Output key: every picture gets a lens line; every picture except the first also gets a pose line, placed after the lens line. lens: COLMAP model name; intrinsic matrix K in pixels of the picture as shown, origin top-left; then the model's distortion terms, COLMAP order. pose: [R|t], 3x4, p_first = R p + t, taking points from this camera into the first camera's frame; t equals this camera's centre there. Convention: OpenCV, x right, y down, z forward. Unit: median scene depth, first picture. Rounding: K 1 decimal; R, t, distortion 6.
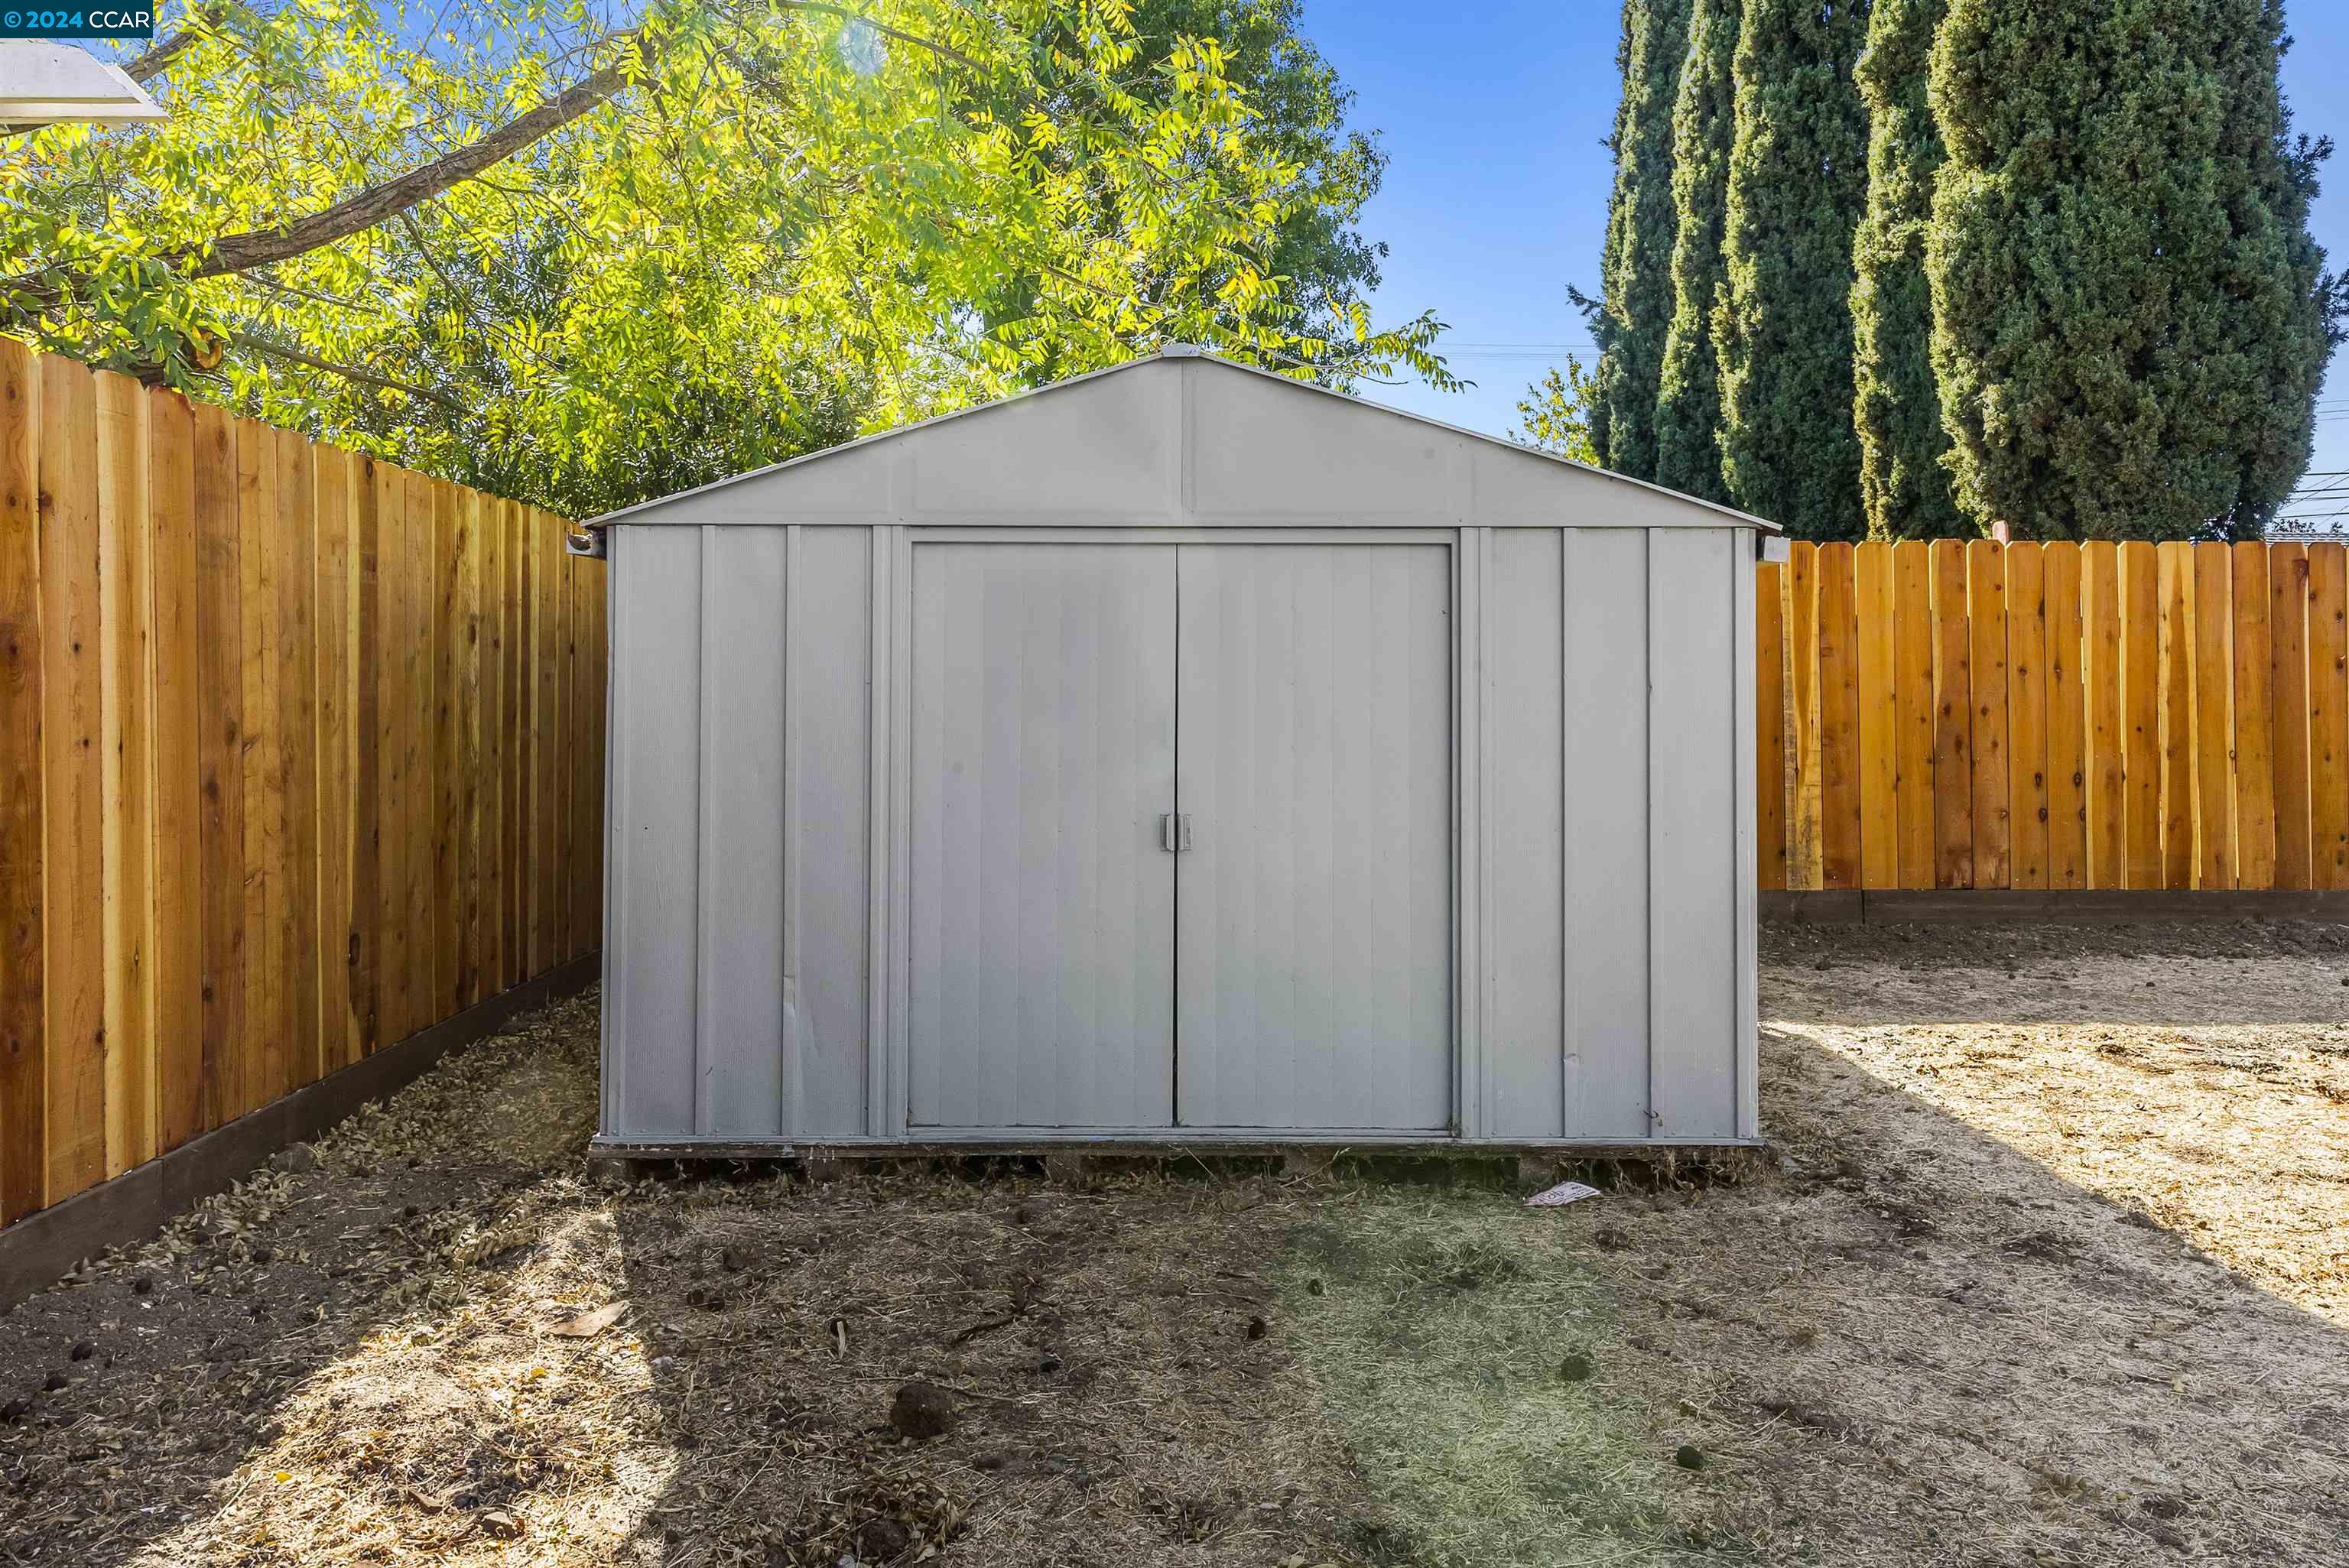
lens RADIAL K [[1624.7, 0, 1170.7], [0, 1624.7, 685.0], [0, 0, 1]] dist [0.006440, 0.002332]
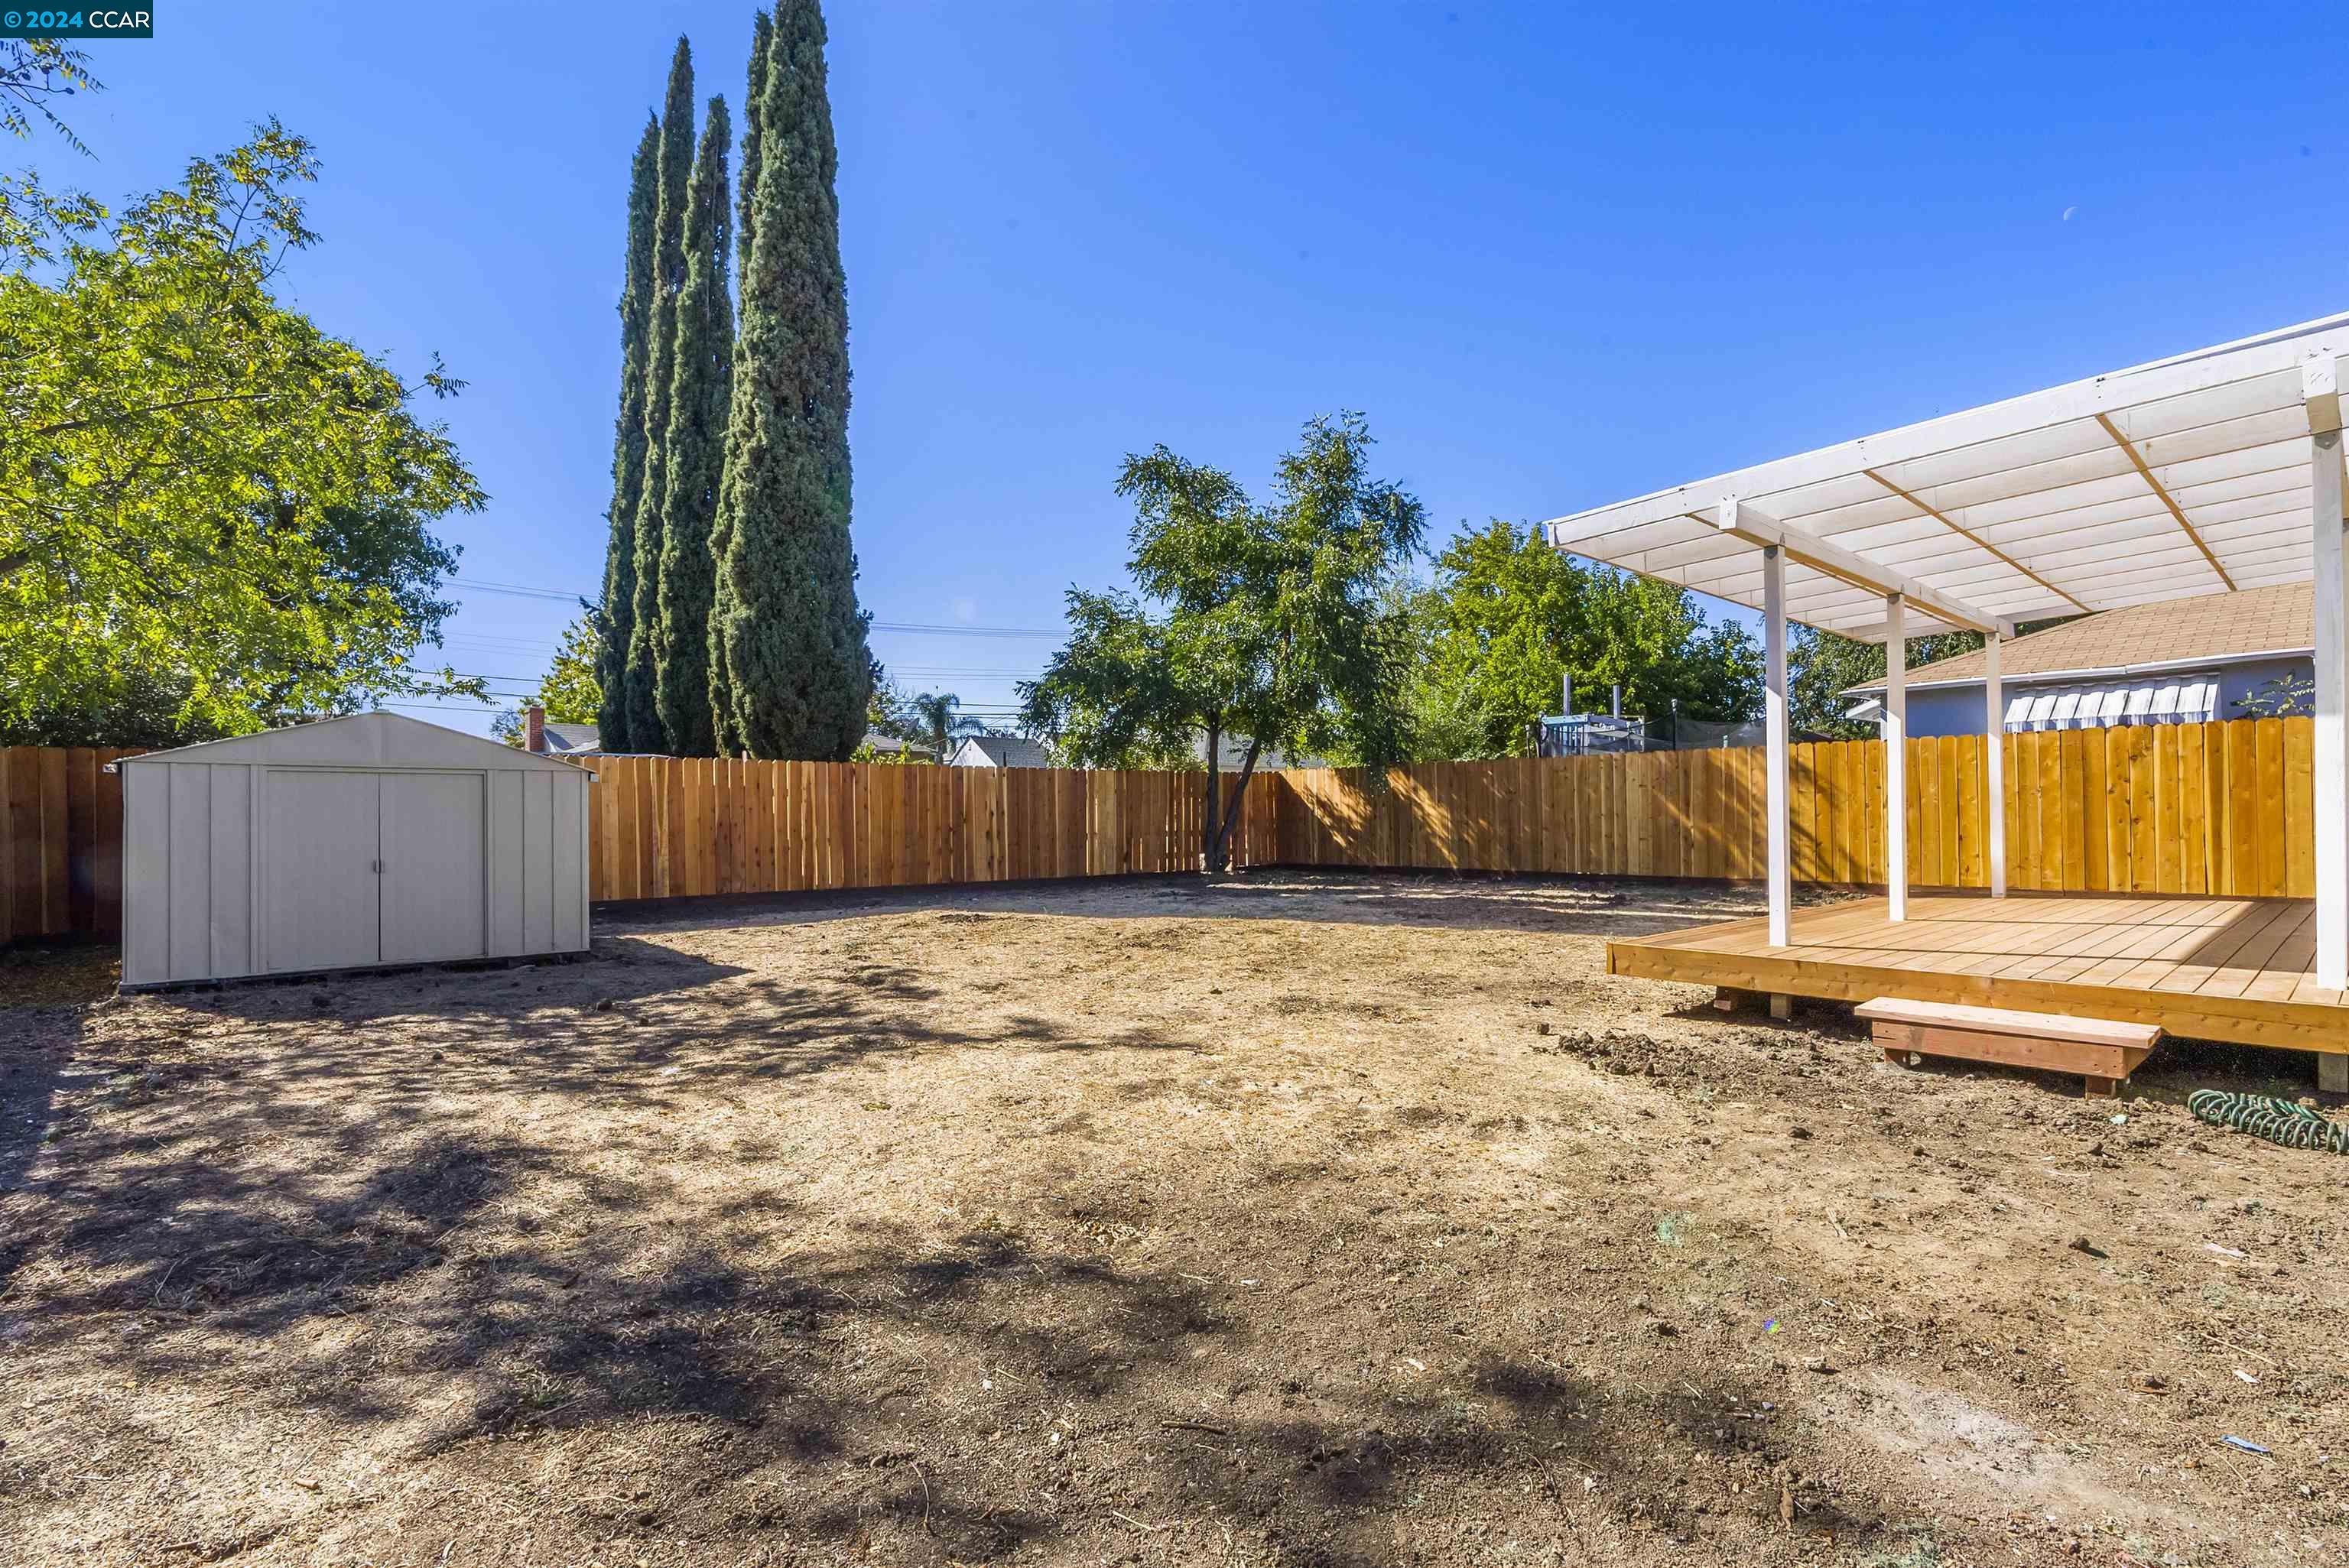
lens RADIAL K [[1084.8, 0, 1175.6], [0, 1084.8, 804.4], [0, 0, 1]] dist [0.003105, 0.001621]
pose [[0.756702, 0.000132, 0.653759, -0.090478], [0.003747, 0.999983, -0.004540, -0.005171], [-0.653749, 0.005885, 0.756689, -0.692779]]
